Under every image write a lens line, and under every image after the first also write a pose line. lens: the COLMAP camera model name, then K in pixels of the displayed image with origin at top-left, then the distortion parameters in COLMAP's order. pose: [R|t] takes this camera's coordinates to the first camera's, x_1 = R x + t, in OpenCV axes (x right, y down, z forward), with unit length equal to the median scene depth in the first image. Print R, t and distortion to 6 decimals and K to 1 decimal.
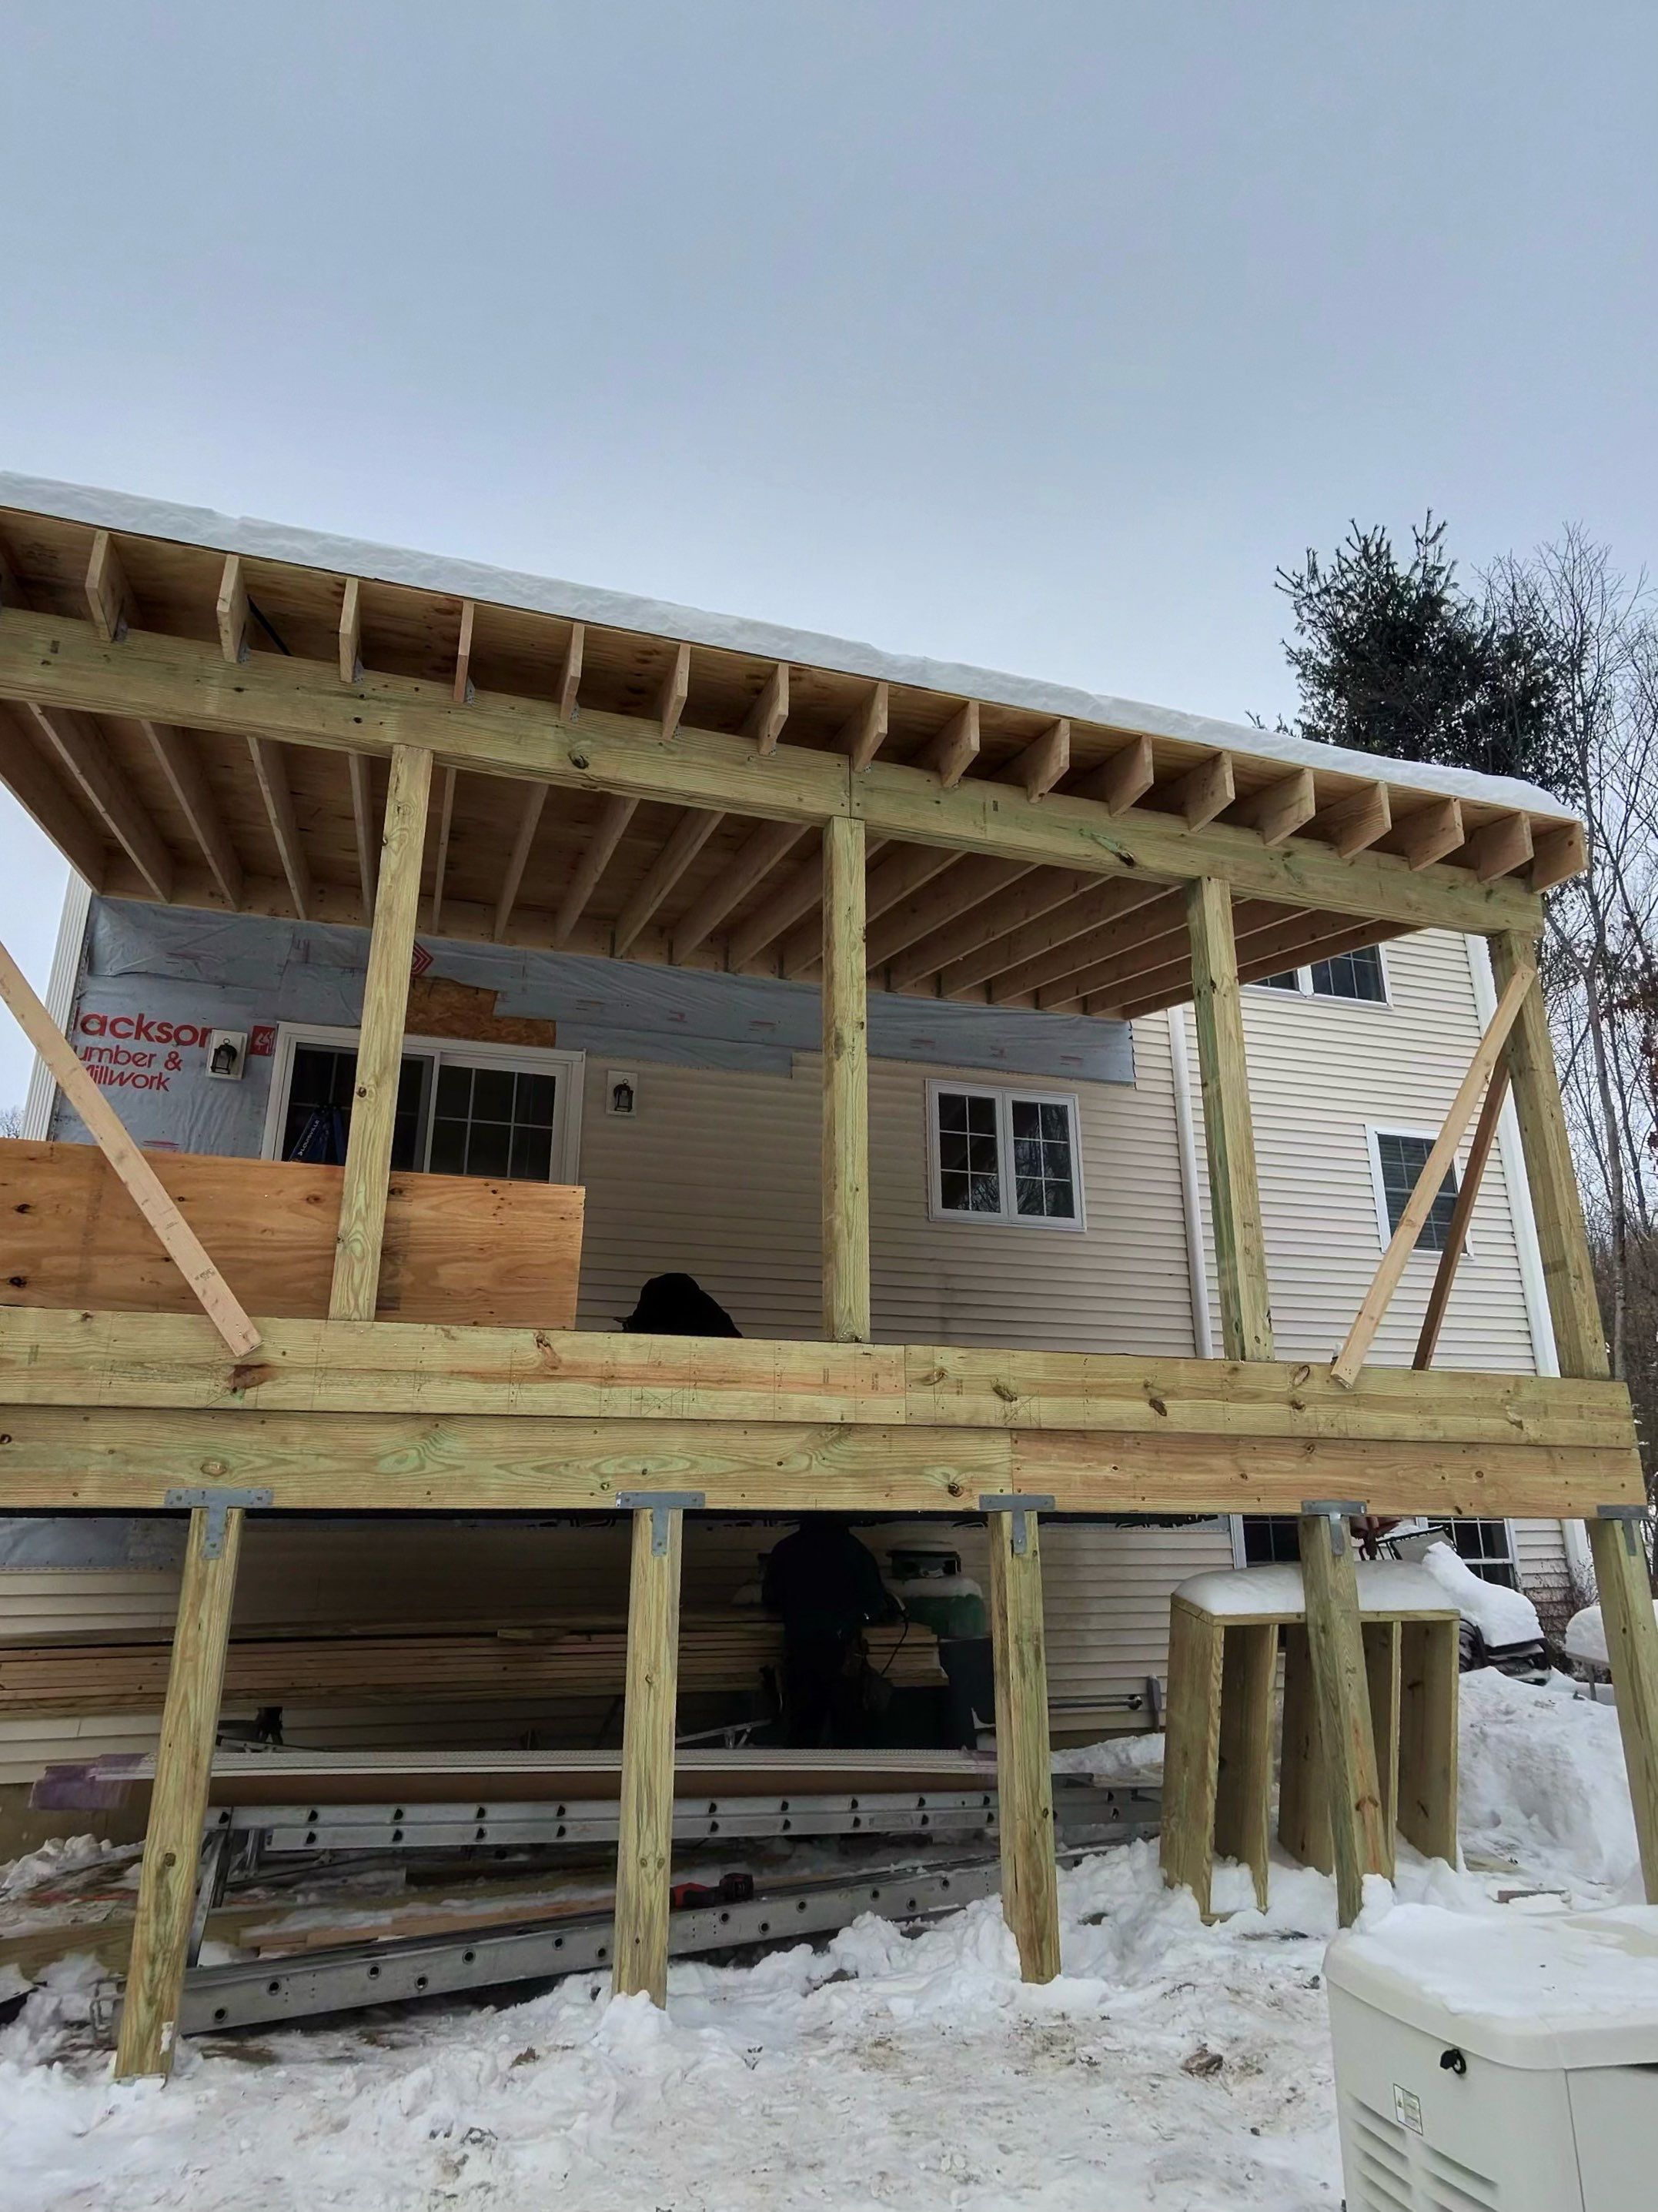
lens RADIAL K [[1342.8, 0, 827.5], [0, 1342.8, 1113.4], [0, 0, 1]] dist [0.006255, -0.000107]
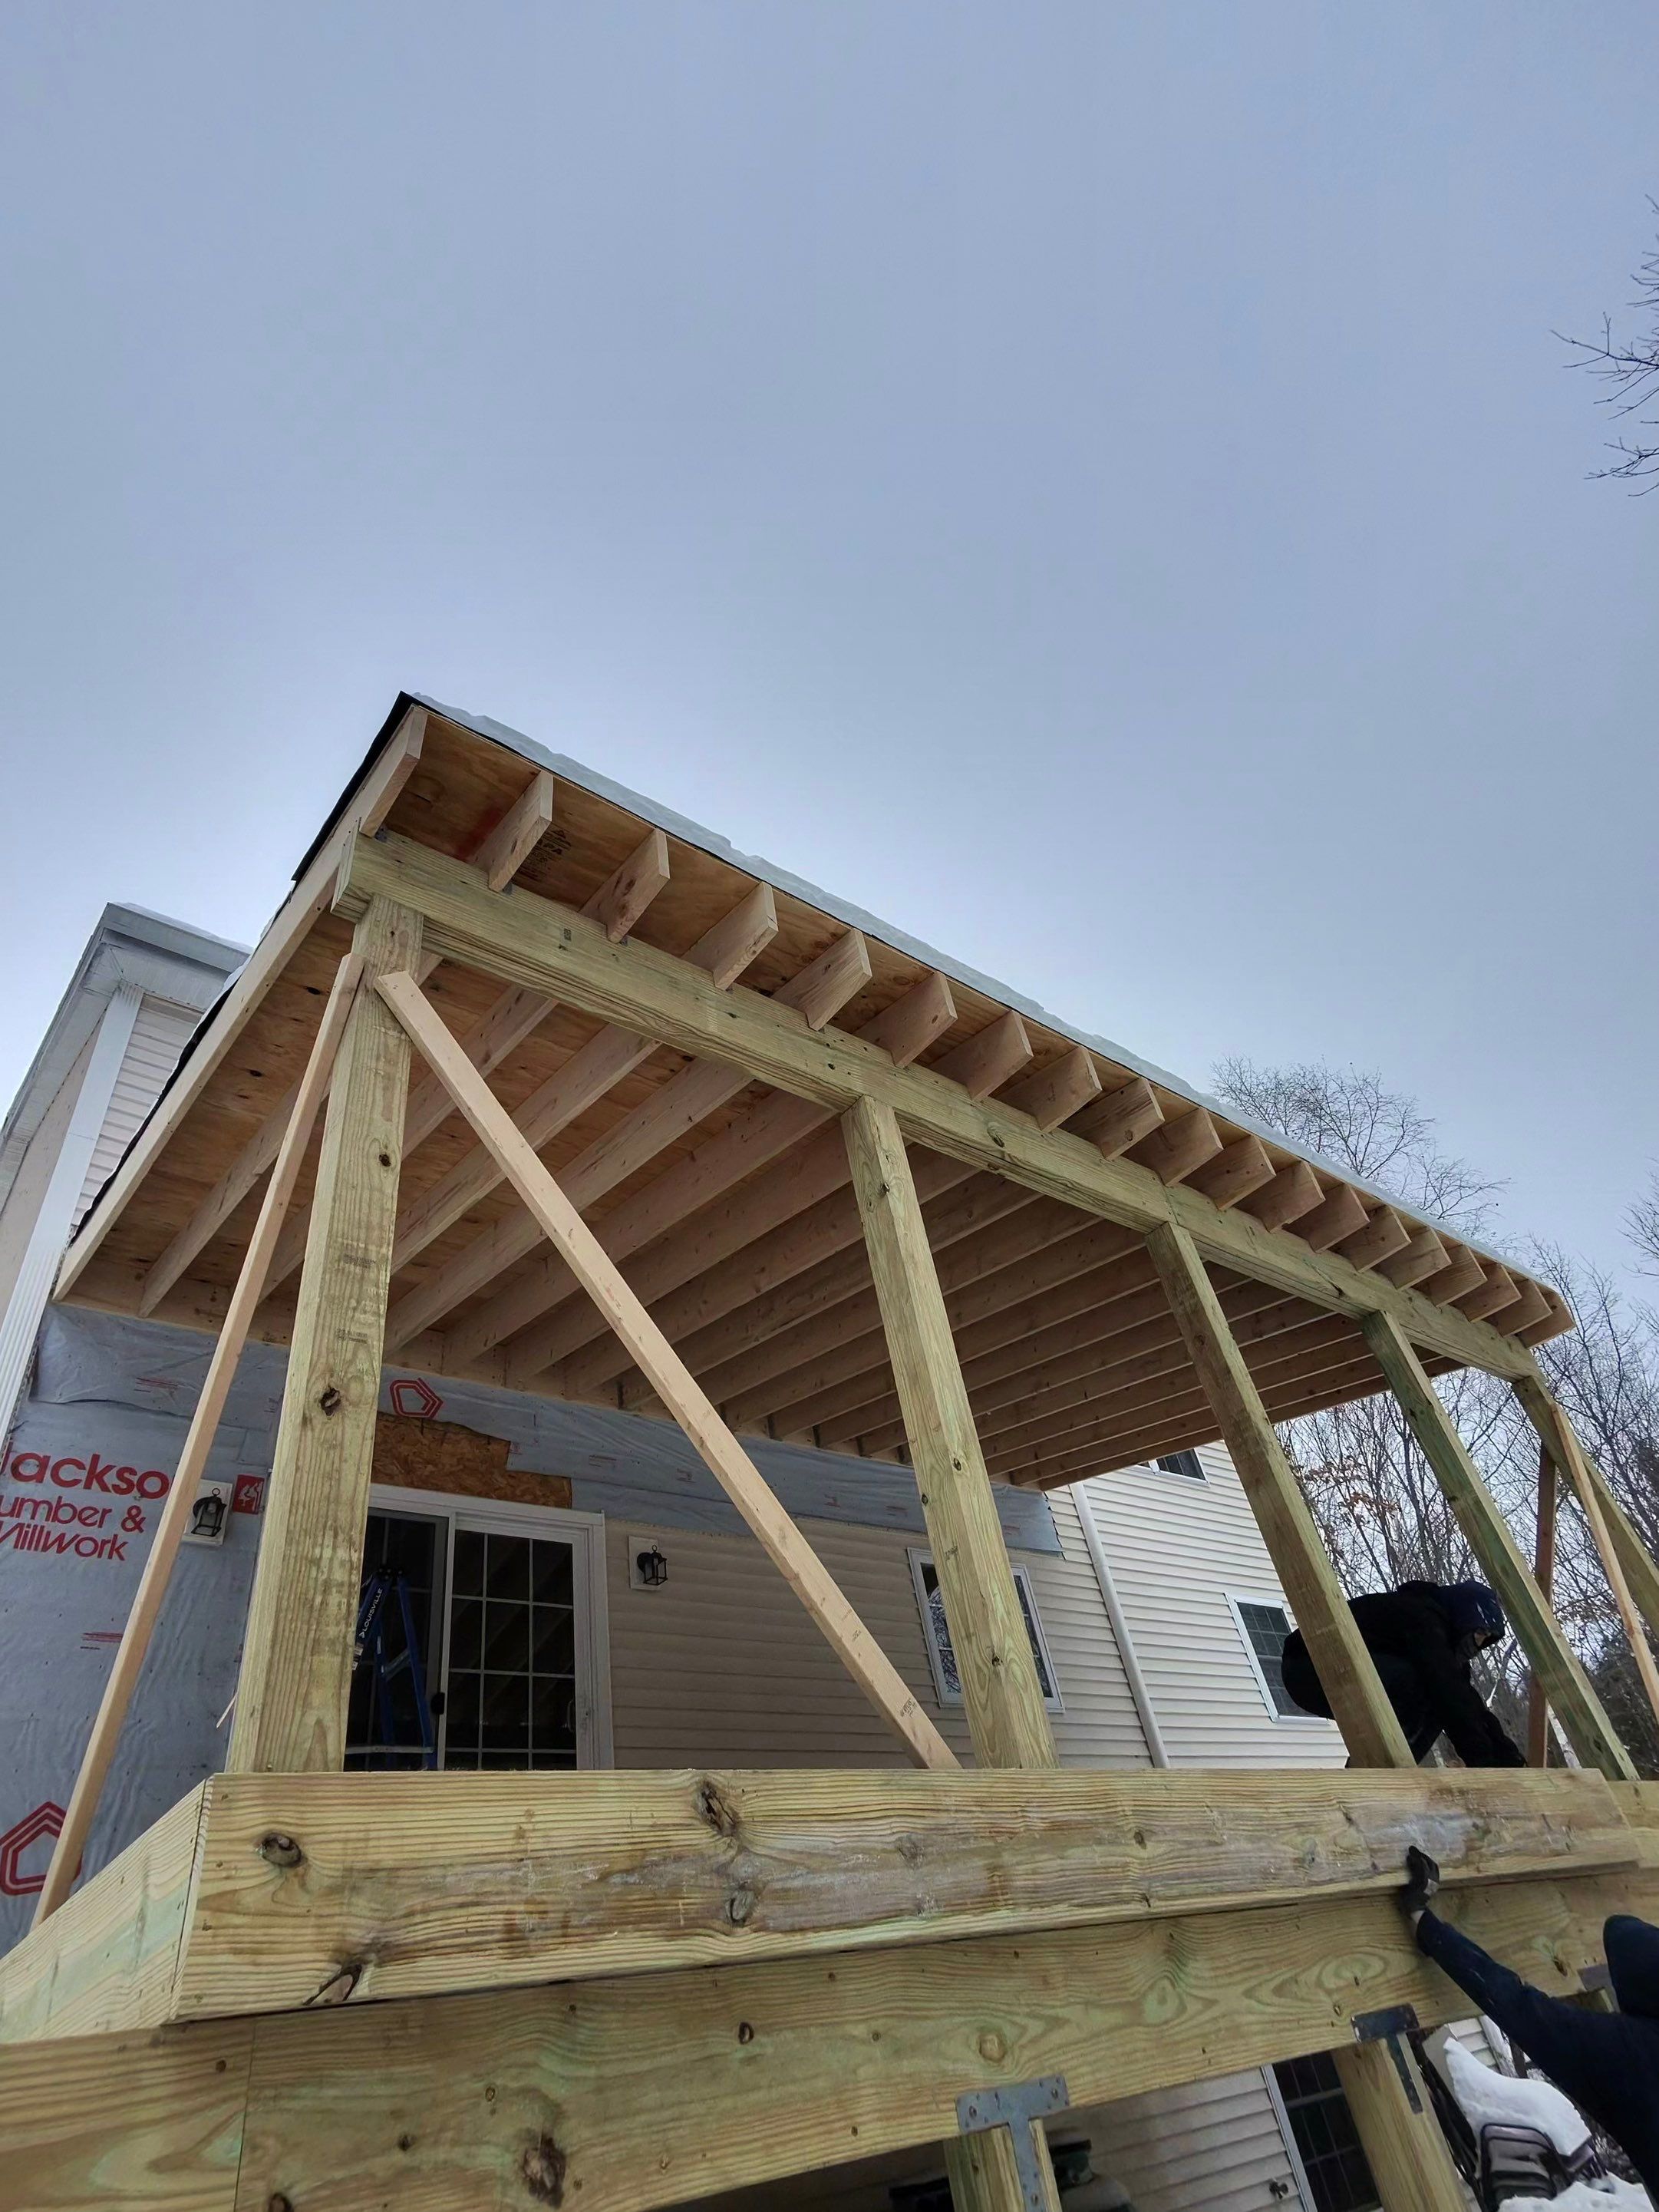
lens RADIAL K [[1198.3, 0, 829.5], [0, 1198.3, 1106.0], [0, 0, 1]] dist [0.000445, 0.000915]
pose [[0.924285, 0.117765, 0.363082, -0.583723], [0.045886, 0.910036, -0.411981, 0.067209], [-0.378935, 0.397448, 0.835729, 0.285559]]
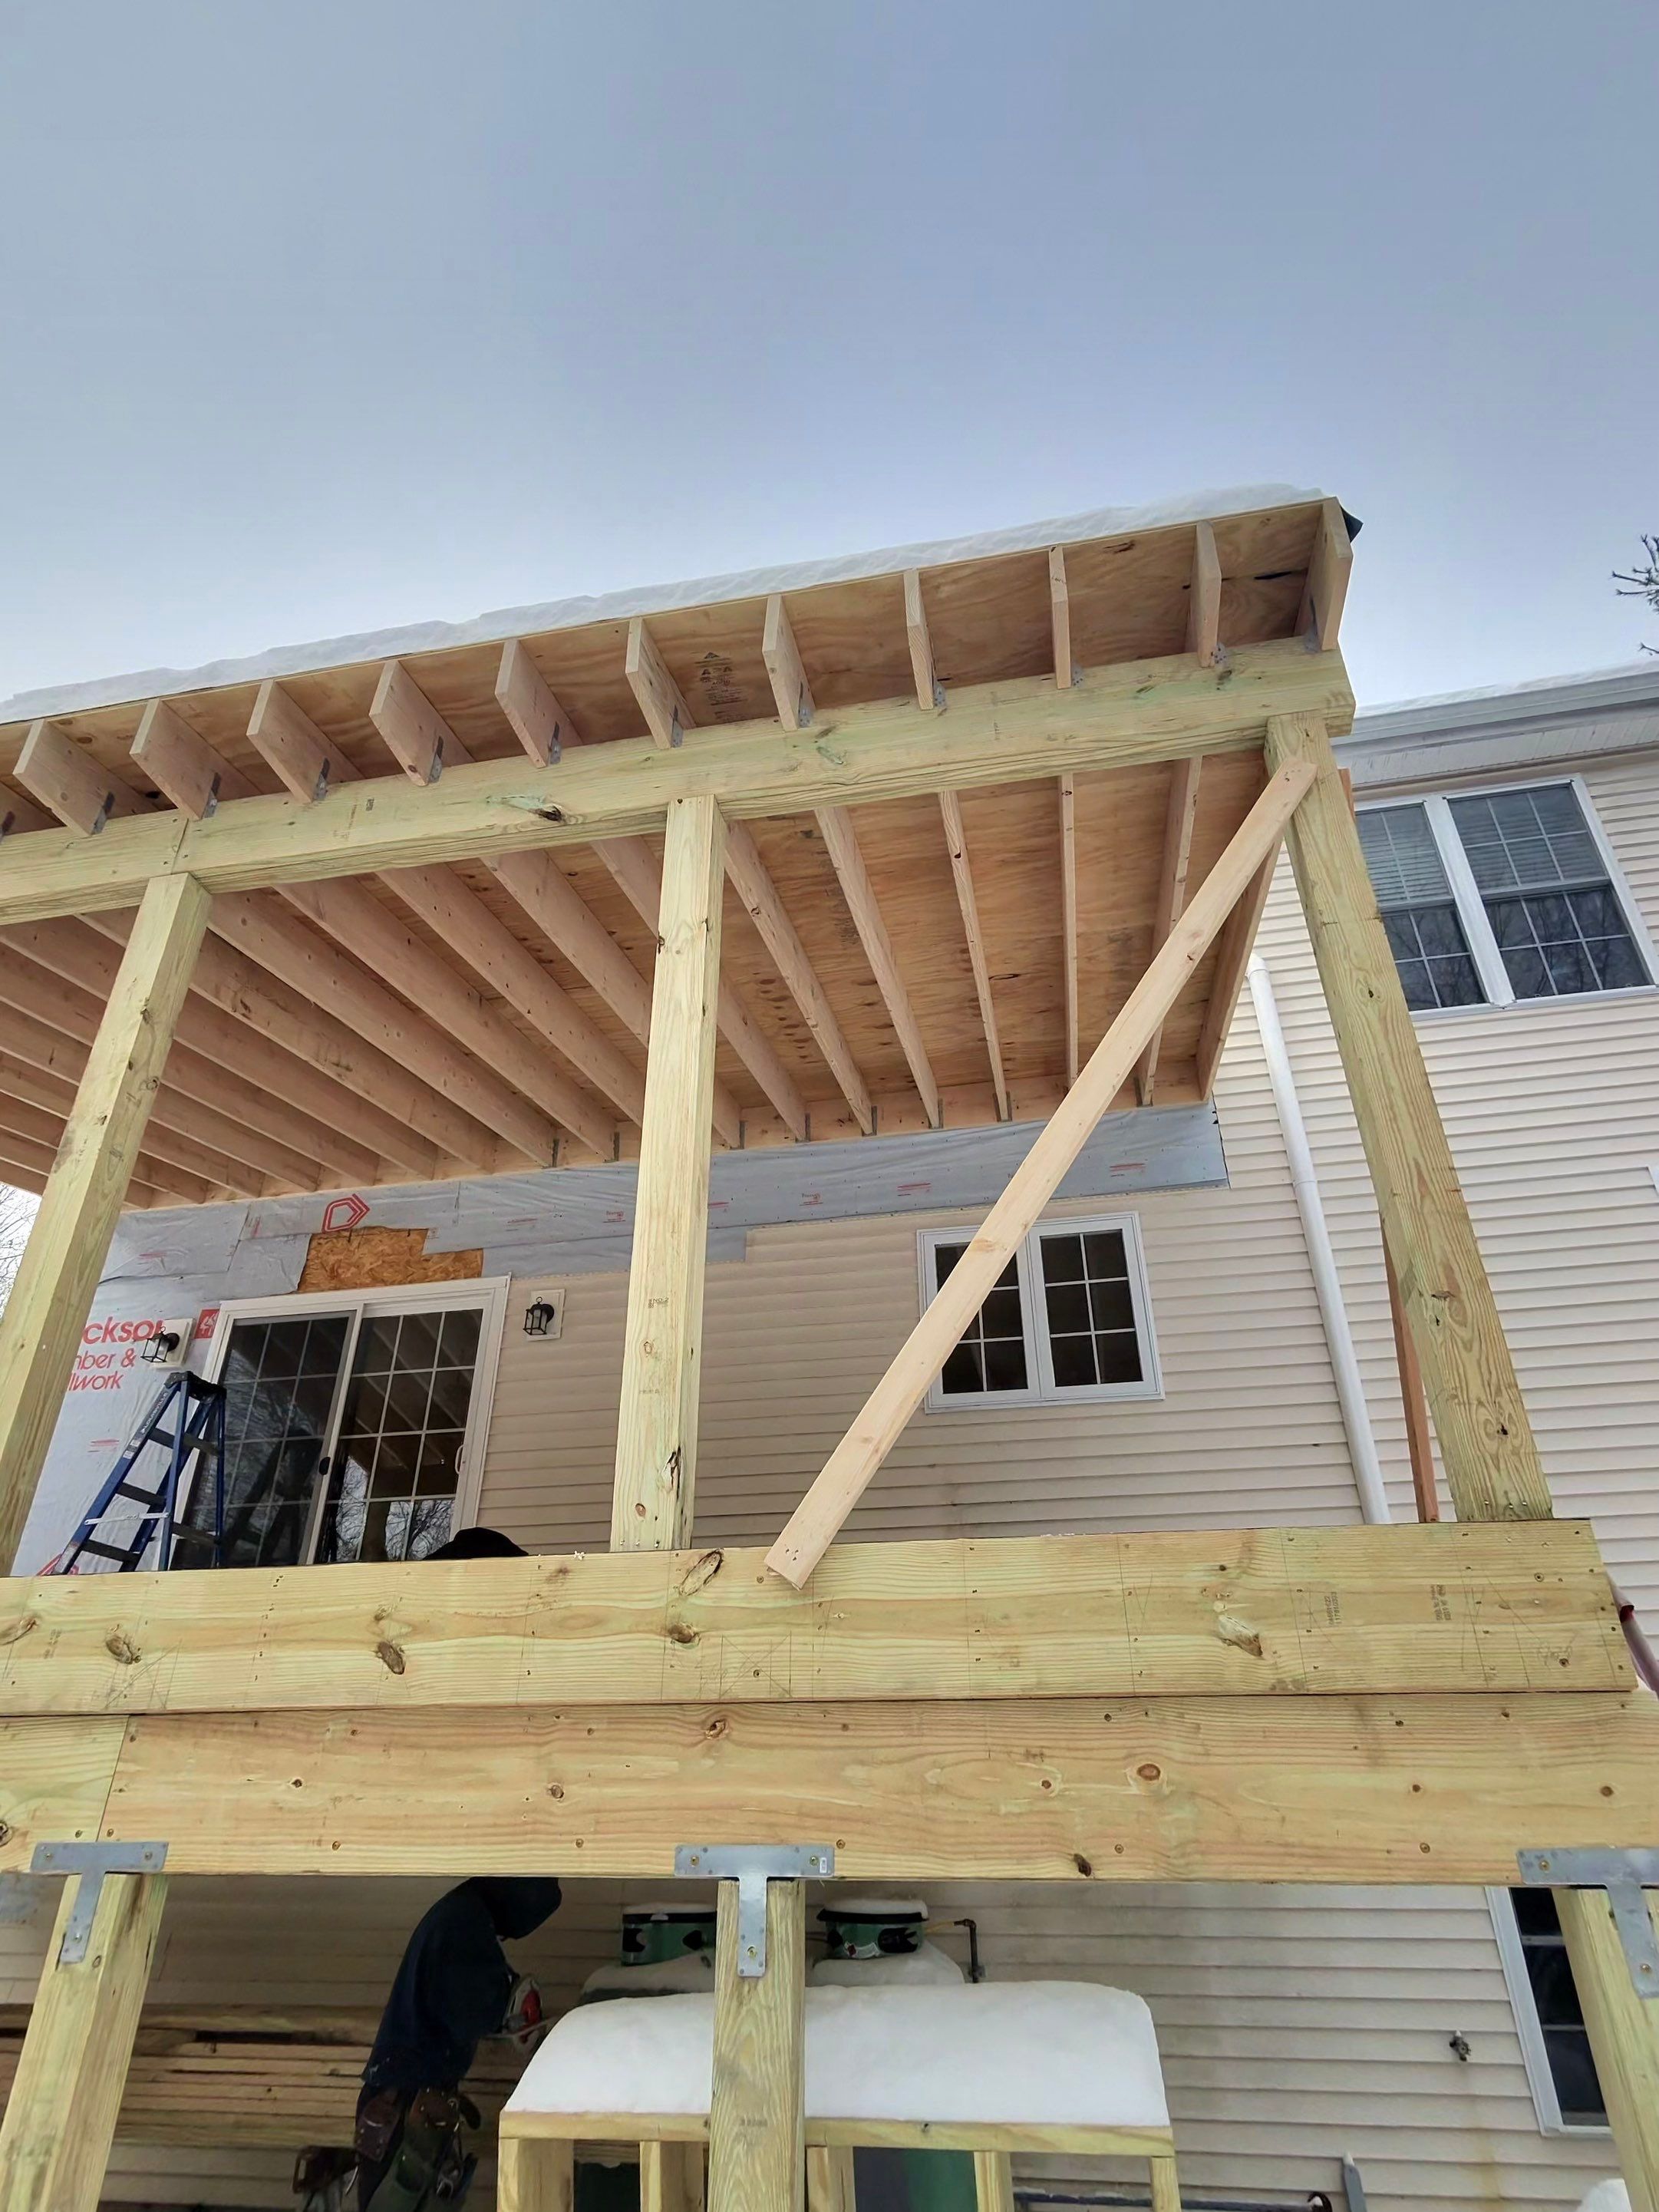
lens RADIAL K [[1269.9, 0, 821.7], [0, 1269.9, 1106.6], [0, 0, 1]] dist [0.002266, 0.000934]
pose [[0.872548, -0.248032, -0.420880, 0.620156], [0.147961, 0.955235, -0.256191, 0.151733], [0.465582, 0.161266, 0.870188, 0.556295]]
